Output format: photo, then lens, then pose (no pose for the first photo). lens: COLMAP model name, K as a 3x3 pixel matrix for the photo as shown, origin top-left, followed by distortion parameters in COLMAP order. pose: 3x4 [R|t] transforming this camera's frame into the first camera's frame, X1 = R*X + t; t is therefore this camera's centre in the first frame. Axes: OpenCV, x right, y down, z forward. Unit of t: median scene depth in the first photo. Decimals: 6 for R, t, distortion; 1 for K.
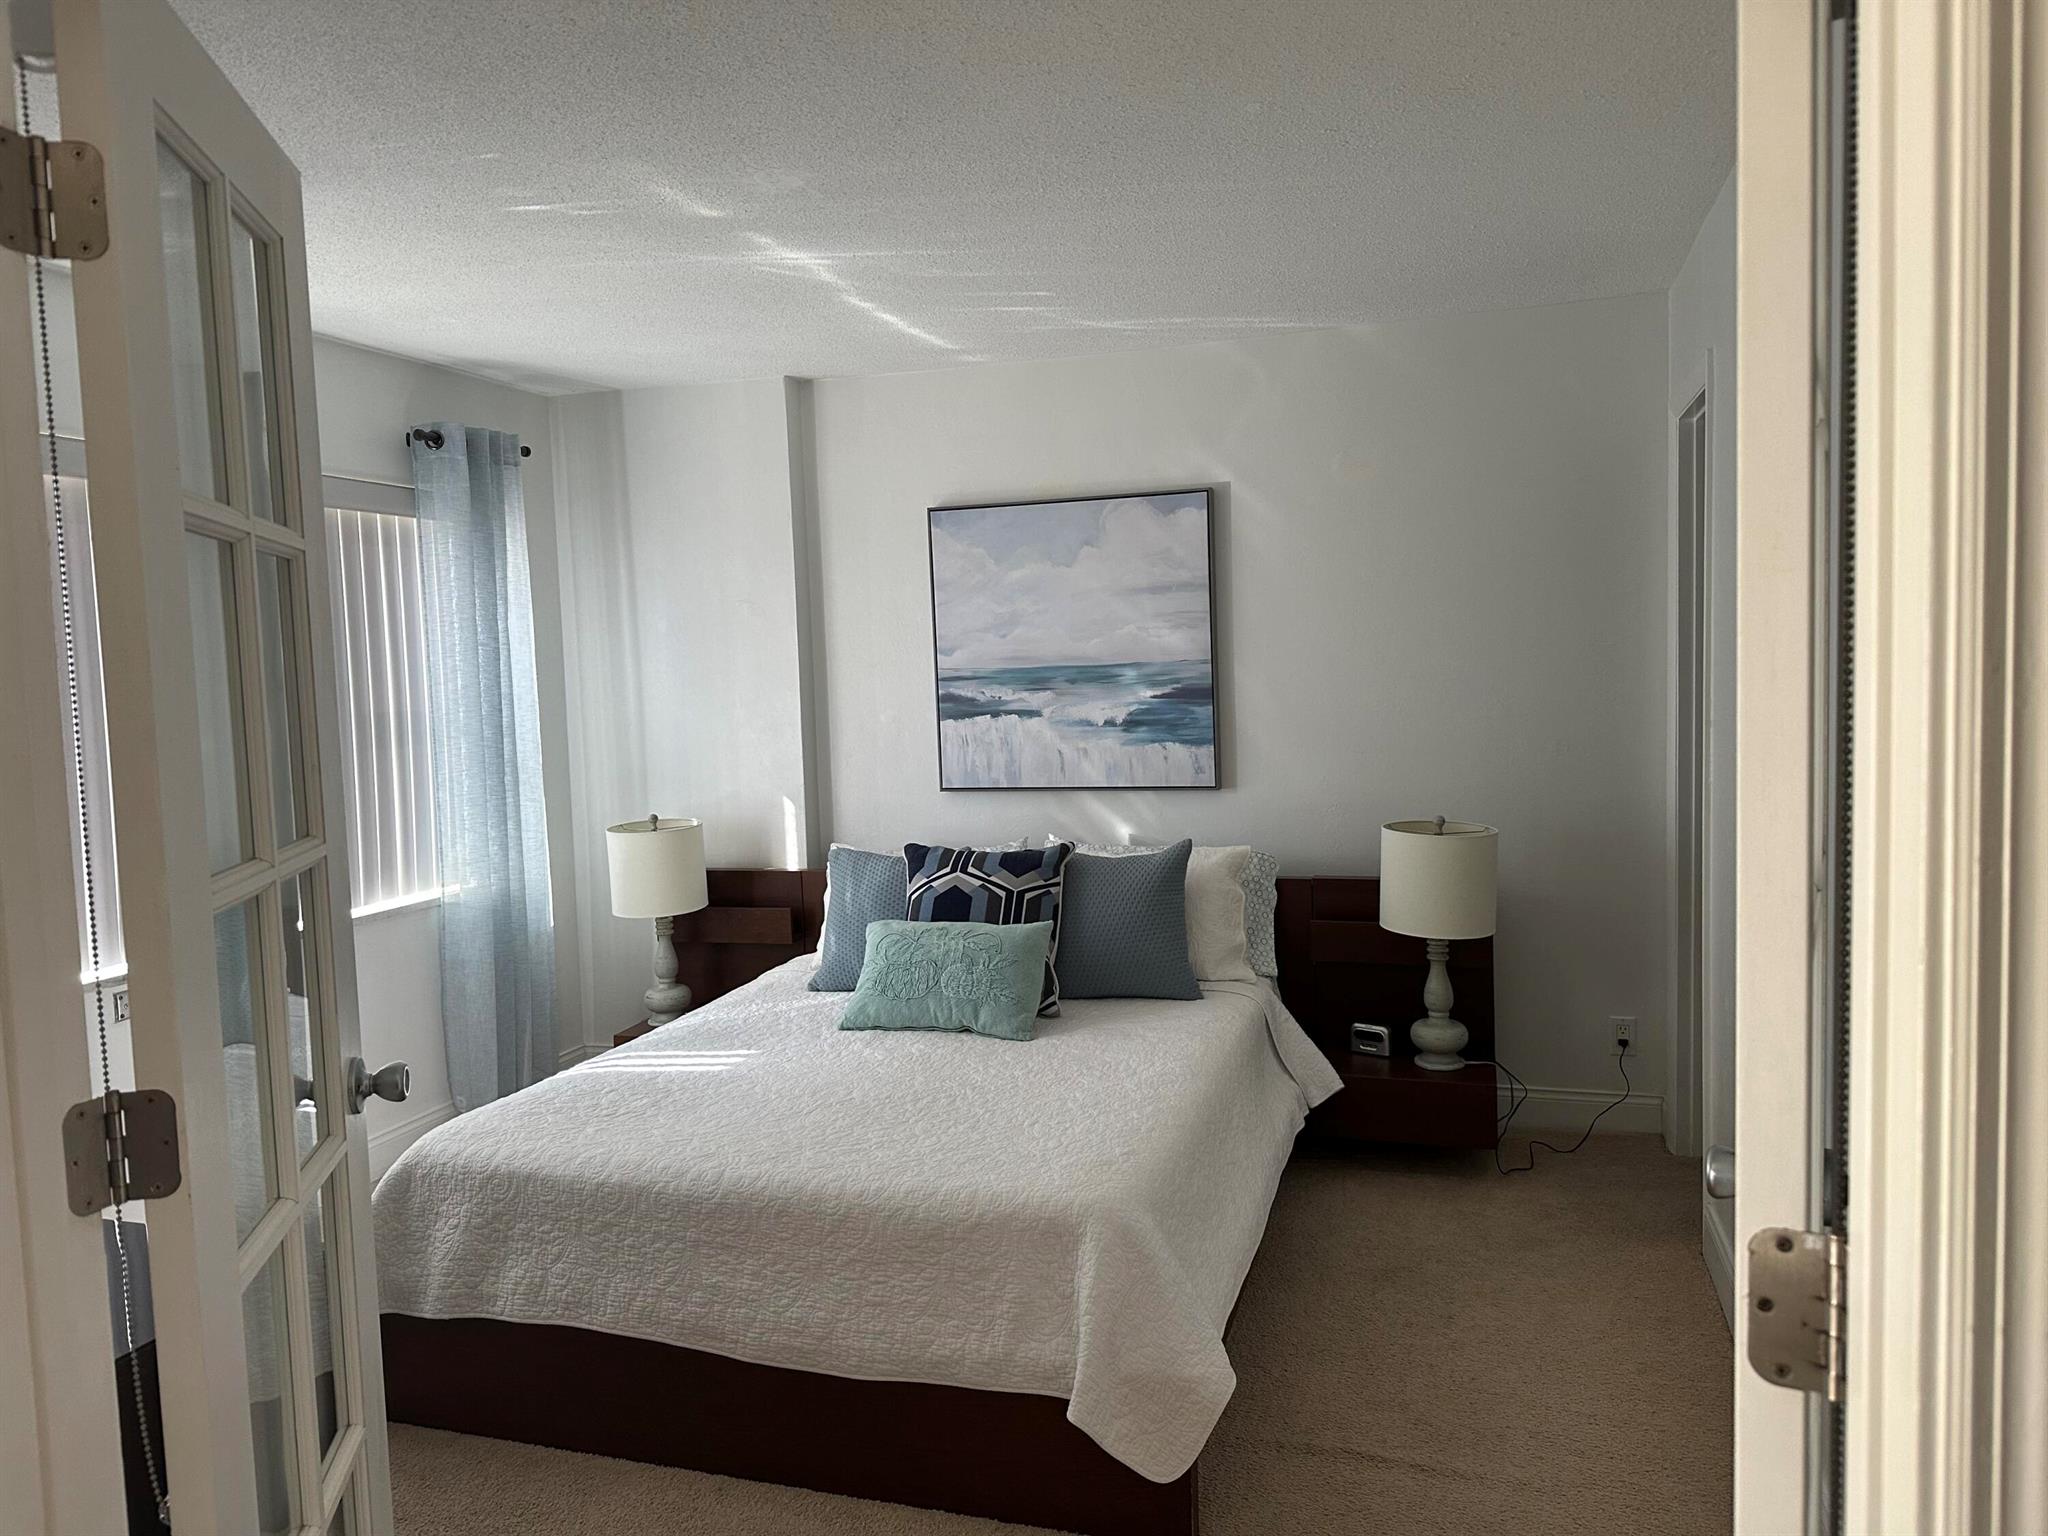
lens RADIAL K [[1421.4, 0, 1024.0], [0, 1421.4, 768.0], [0, 0, 1]] dist [0.106130, -0.138341]
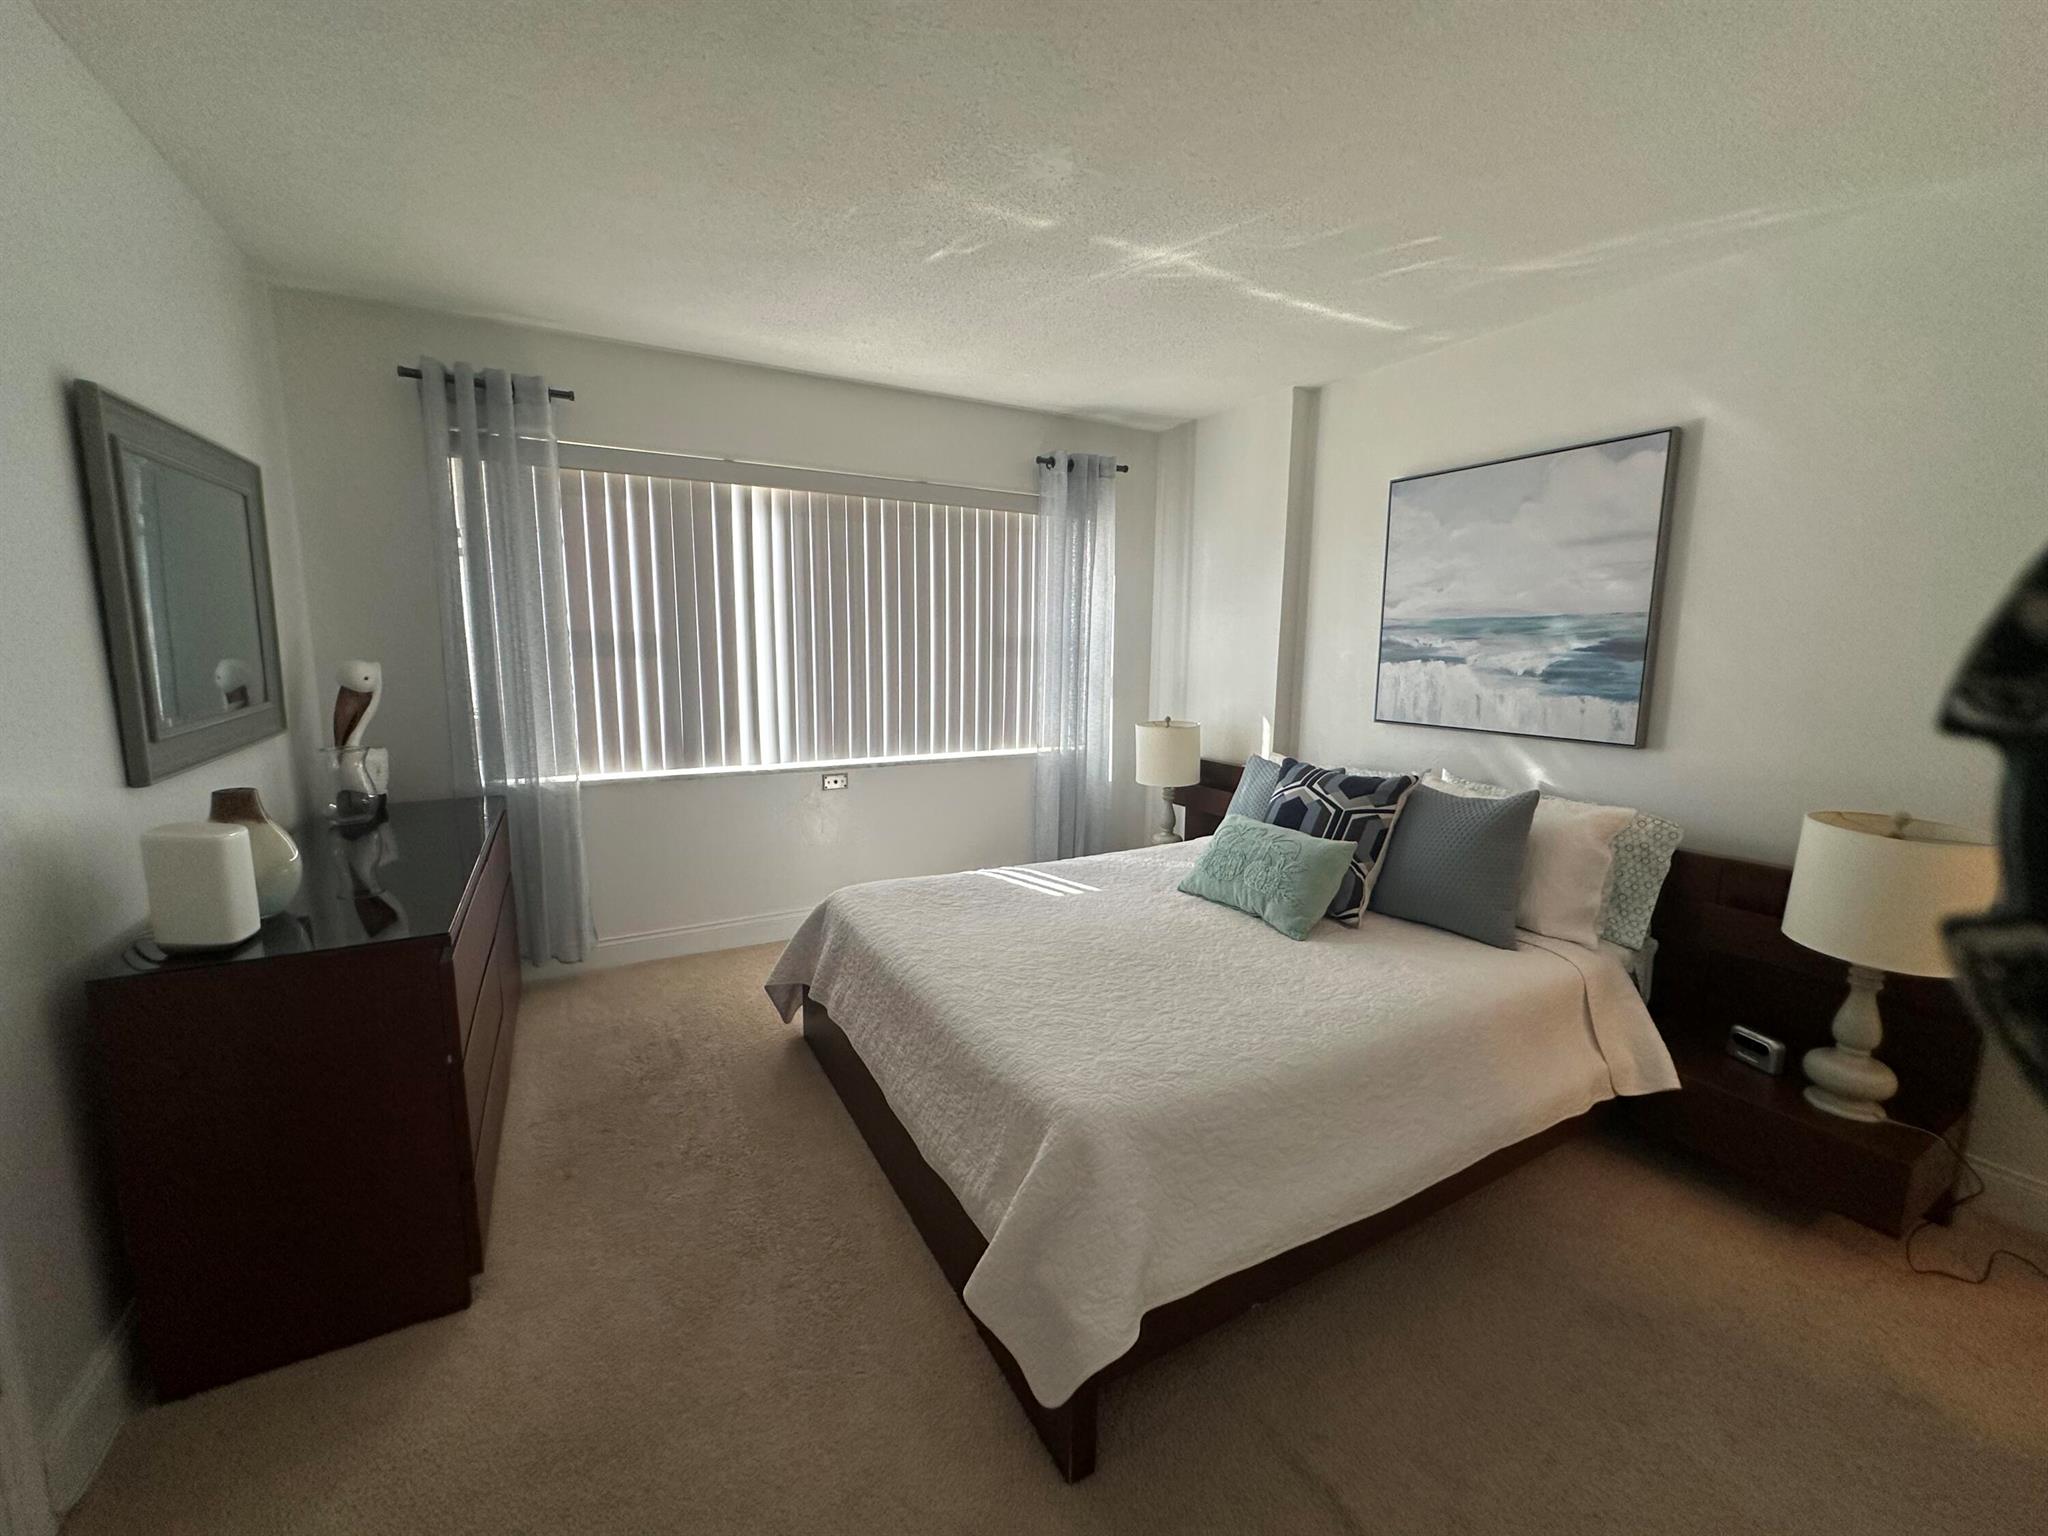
lens RADIAL K [[816.4, 0, 1024.0], [0, 816.4, 768.0], [0, 0, 1]] dist [-0.002235, -0.000688]
pose [[0.724210, 0.144696, -0.674227, 0.210696], [-0.087427, 0.989114, 0.118366, -0.000984], [0.684014, -0.026776, 0.728977, 0.309636]]
